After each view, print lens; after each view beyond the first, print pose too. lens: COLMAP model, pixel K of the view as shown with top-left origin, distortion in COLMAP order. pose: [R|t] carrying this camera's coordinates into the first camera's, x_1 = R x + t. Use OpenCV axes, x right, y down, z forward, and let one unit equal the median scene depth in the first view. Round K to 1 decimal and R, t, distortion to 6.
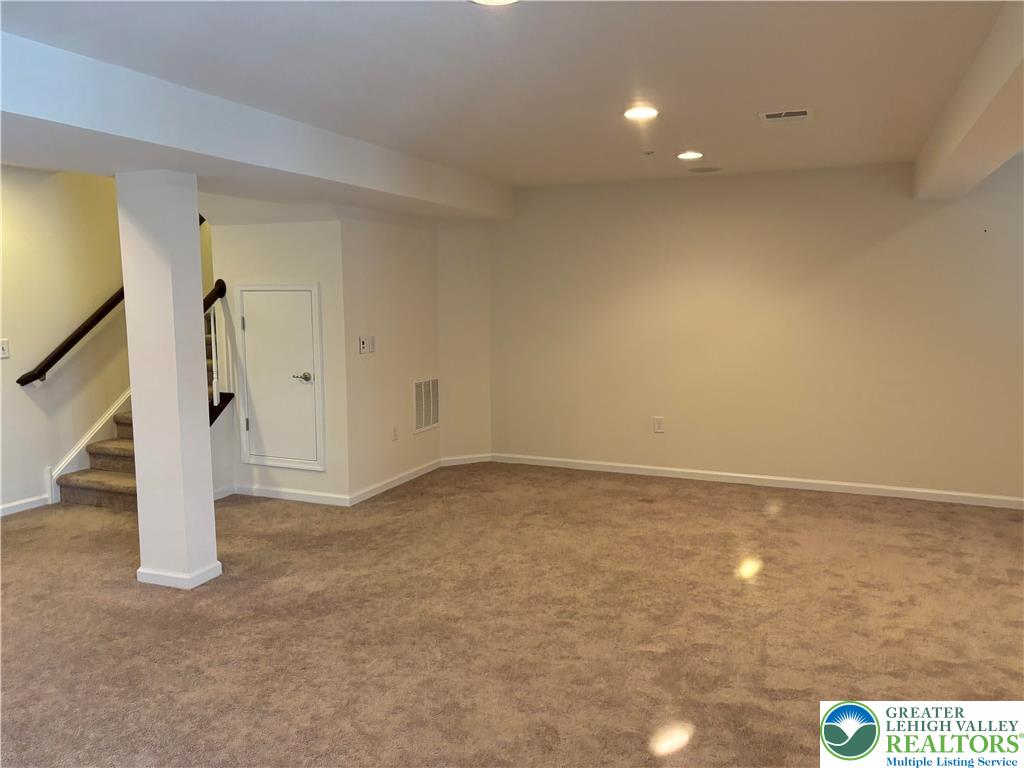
lens RADIAL K [[769.7, 0, 514.6], [0, 769.7, 383.9], [0, 0, 1]] dist [0.051142, -0.057640]
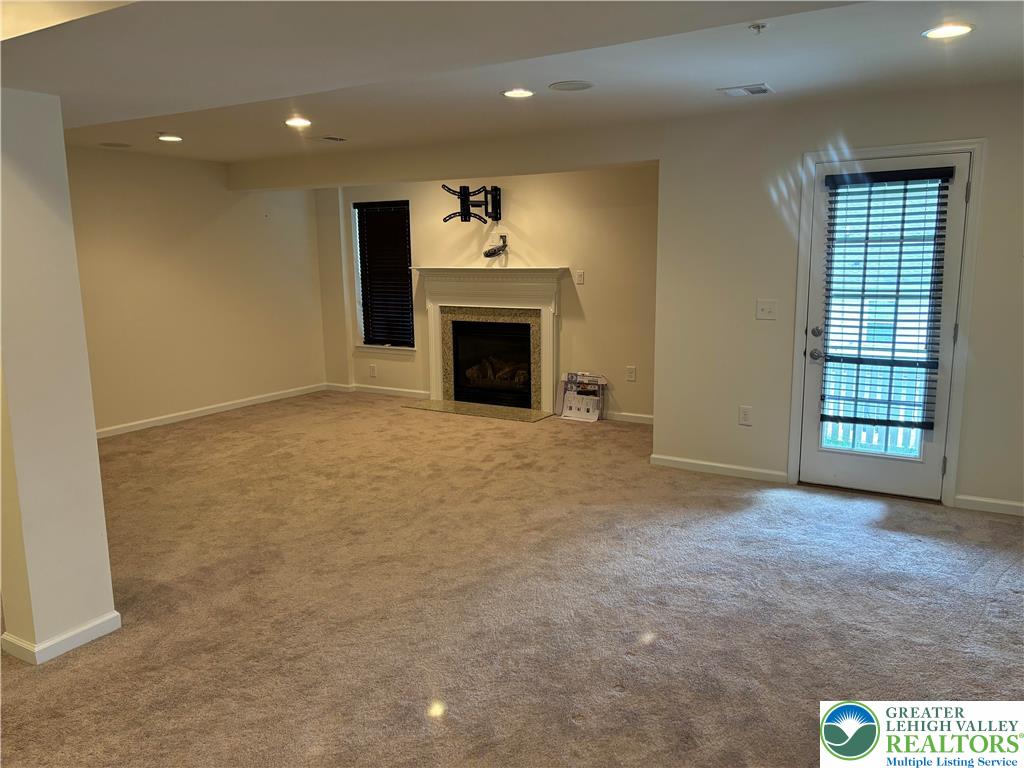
lens RADIAL K [[769.7, 0, 511.1], [0, 769.7, 384.1], [0, 0, 1]] dist [0.051142, -0.057640]
pose [[0.152203, -0.170062, 0.973608, -0.807389], [0.132917, 0.979658, 0.150340, -0.037309], [-0.979371, 0.106527, 0.171711, 0.318137]]
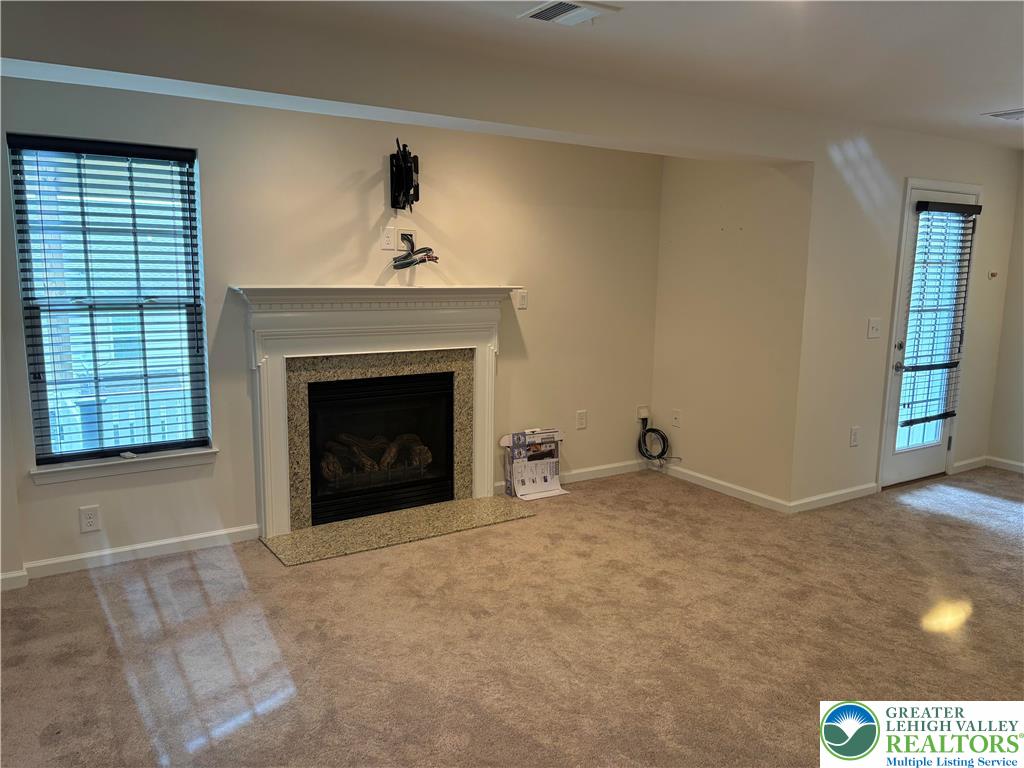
lens RADIAL K [[769.7, 0, 510.6], [0, 769.7, 385.1], [0, 0, 1]] dist [0.051142, -0.057640]
pose [[-0.823069, -0.108315, 0.557517, -0.021258], [0.051224, 0.963487, 0.262811, -0.145849], [-0.565627, 0.244869, -0.787468, 1.160043]]
